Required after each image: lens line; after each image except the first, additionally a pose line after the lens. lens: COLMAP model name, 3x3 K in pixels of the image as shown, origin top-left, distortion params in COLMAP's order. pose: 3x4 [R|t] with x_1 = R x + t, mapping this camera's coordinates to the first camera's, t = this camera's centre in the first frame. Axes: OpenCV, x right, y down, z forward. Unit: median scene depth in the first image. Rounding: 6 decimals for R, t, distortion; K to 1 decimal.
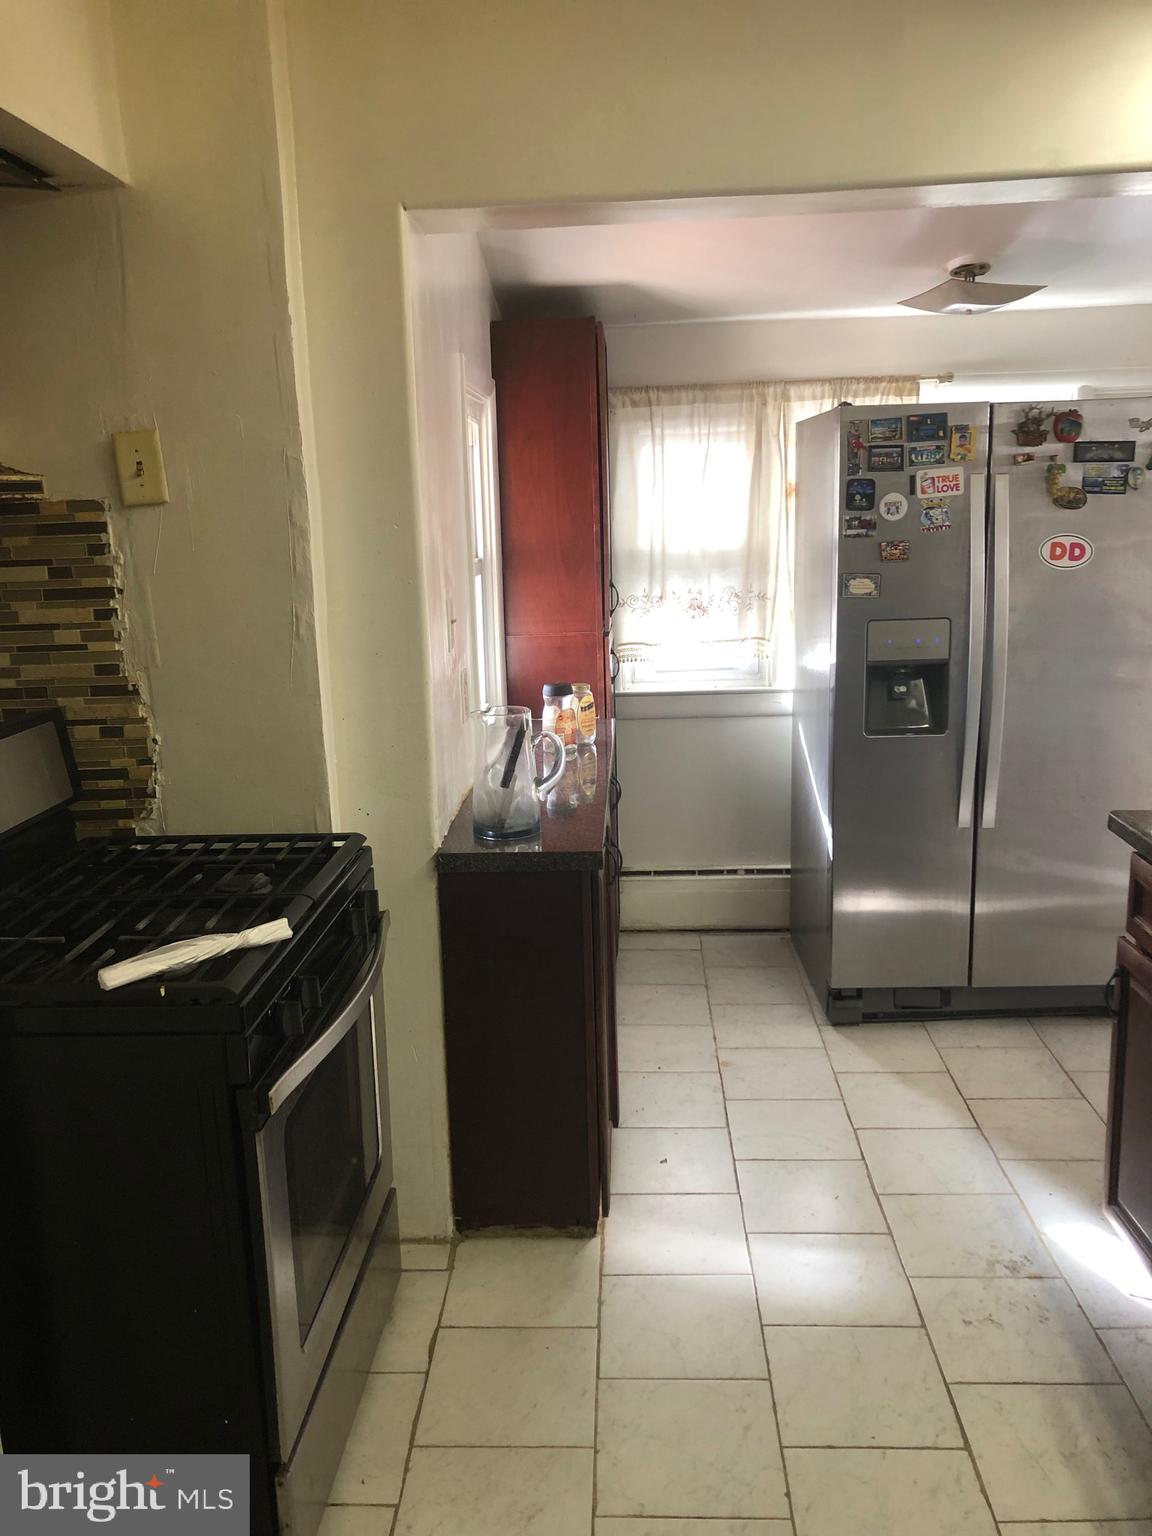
lens RADIAL K [[1262.4, 0, 576.0], [0, 1262.4, 768.0], [0, 0, 1]] dist [-0.004464, 0.010546]
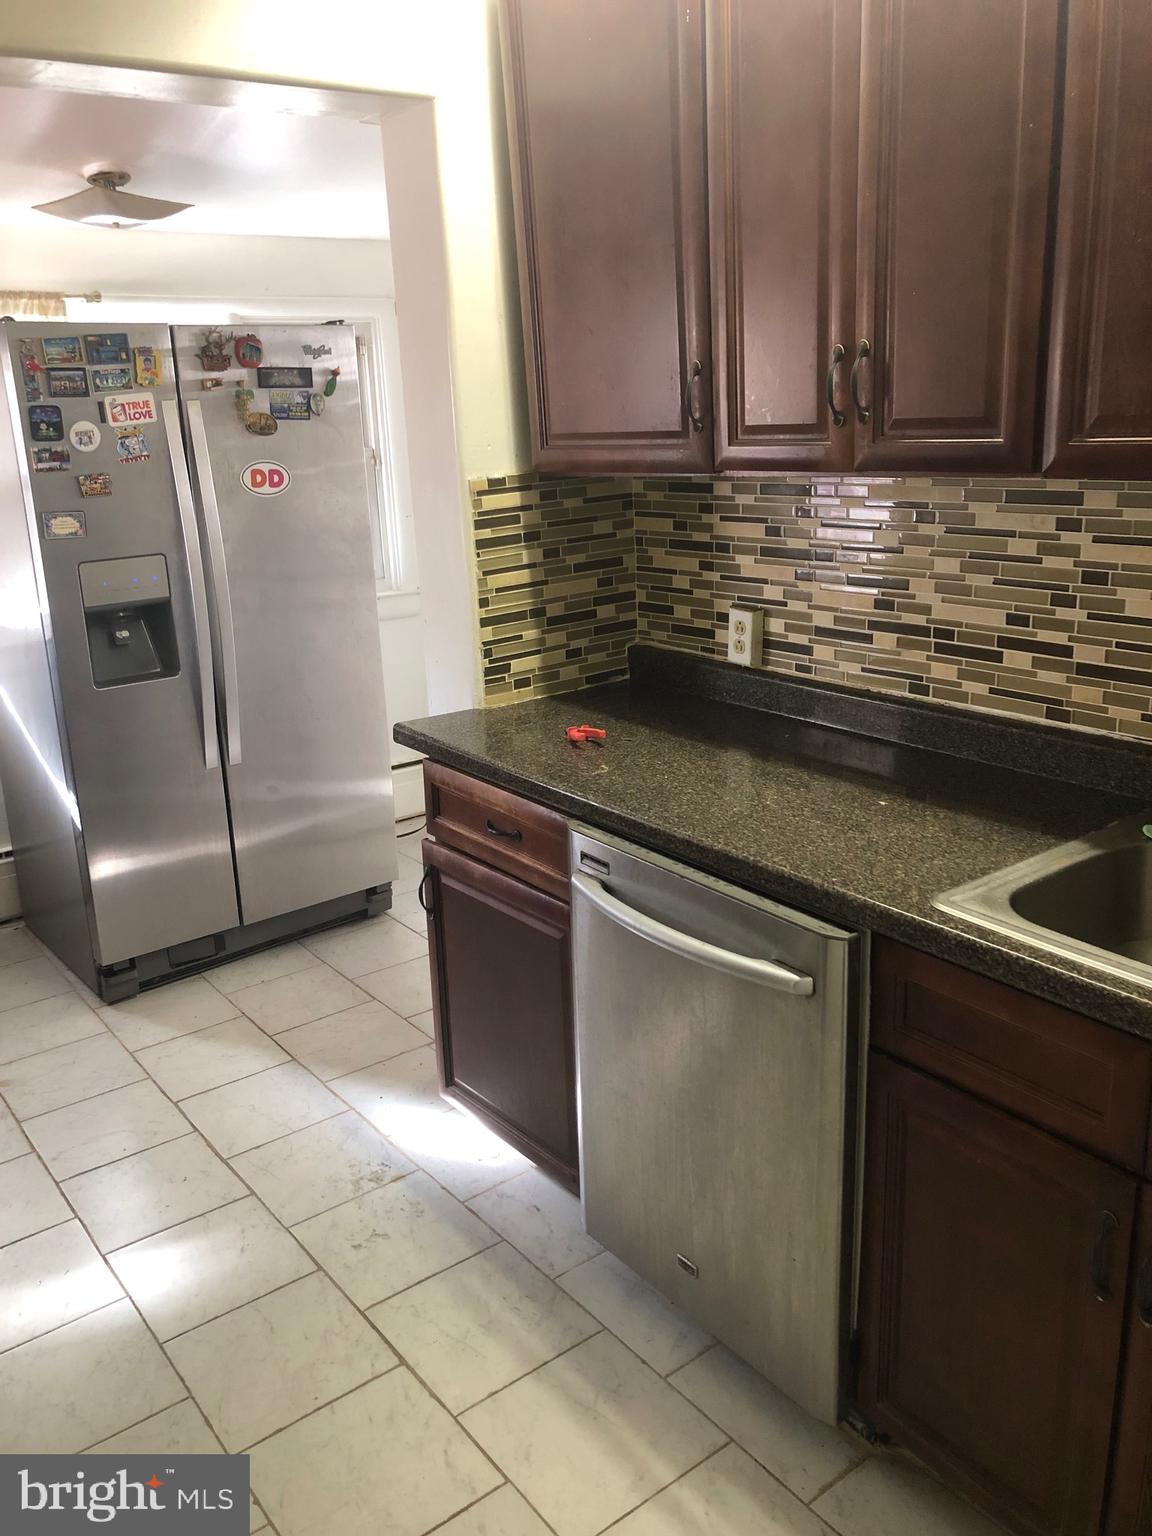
lens RADIAL K [[1264.6, 0, 575.4], [0, 1264.6, 755.5], [0, 0, 1]] dist [-0.002354, 0.045456]
pose [[0.770607, -0.174568, 0.612937, -0.077739], [0.151379, 0.984367, 0.090034, -0.008129], [-0.619072, 0.023405, 0.784986, 0.064870]]
